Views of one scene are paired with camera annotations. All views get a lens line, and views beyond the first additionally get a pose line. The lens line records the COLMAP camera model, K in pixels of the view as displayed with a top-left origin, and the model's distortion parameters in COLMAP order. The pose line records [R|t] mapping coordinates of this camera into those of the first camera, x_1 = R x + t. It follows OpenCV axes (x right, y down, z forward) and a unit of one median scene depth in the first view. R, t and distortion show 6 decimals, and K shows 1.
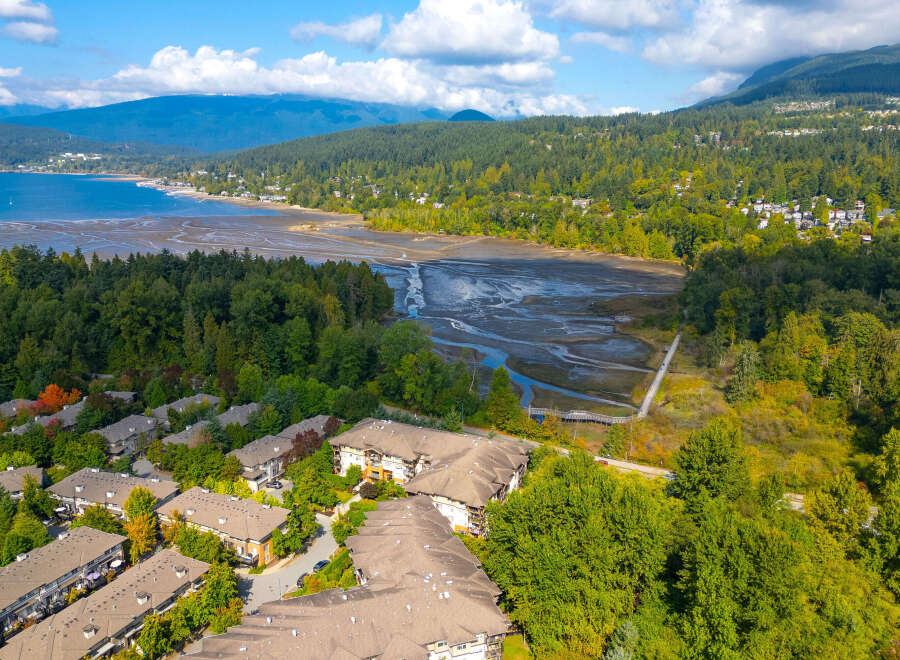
lens RADIAL K [[694.1, 0, 450.0], [0, 694.1, 330.0], [0, 0, 1]] dist [0.004223, -0.003993]
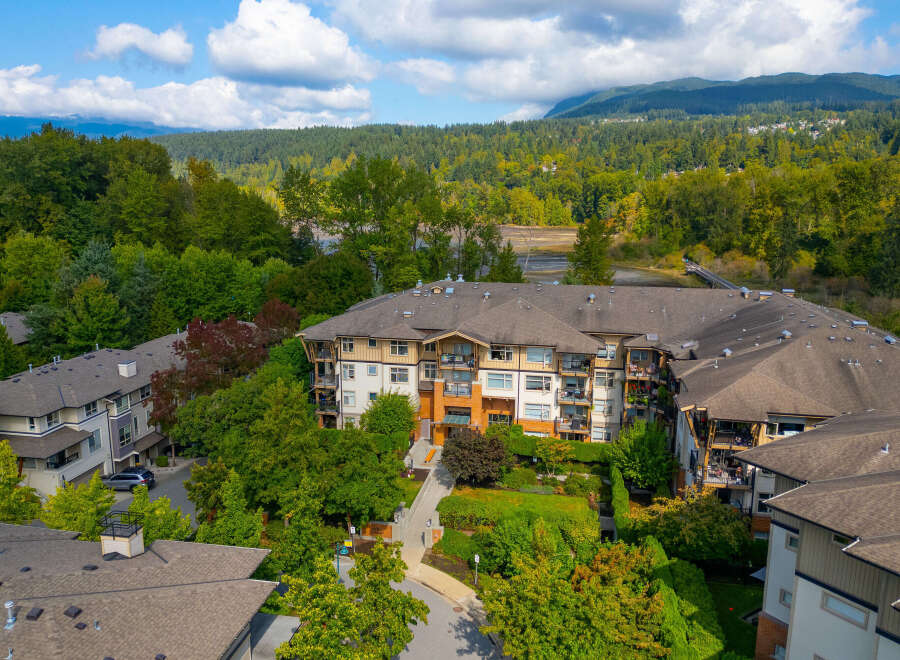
lens RADIAL K [[694.1, 0, 450.0], [0, 694.1, 330.0], [0, 0, 1]] dist [0.004223, -0.003993]
pose [[0.968894, -0.056595, 0.240919, -0.154631], [0.065977, 0.997338, -0.031049, 0.146015], [-0.238520, 0.045978, 0.970049, 0.560691]]
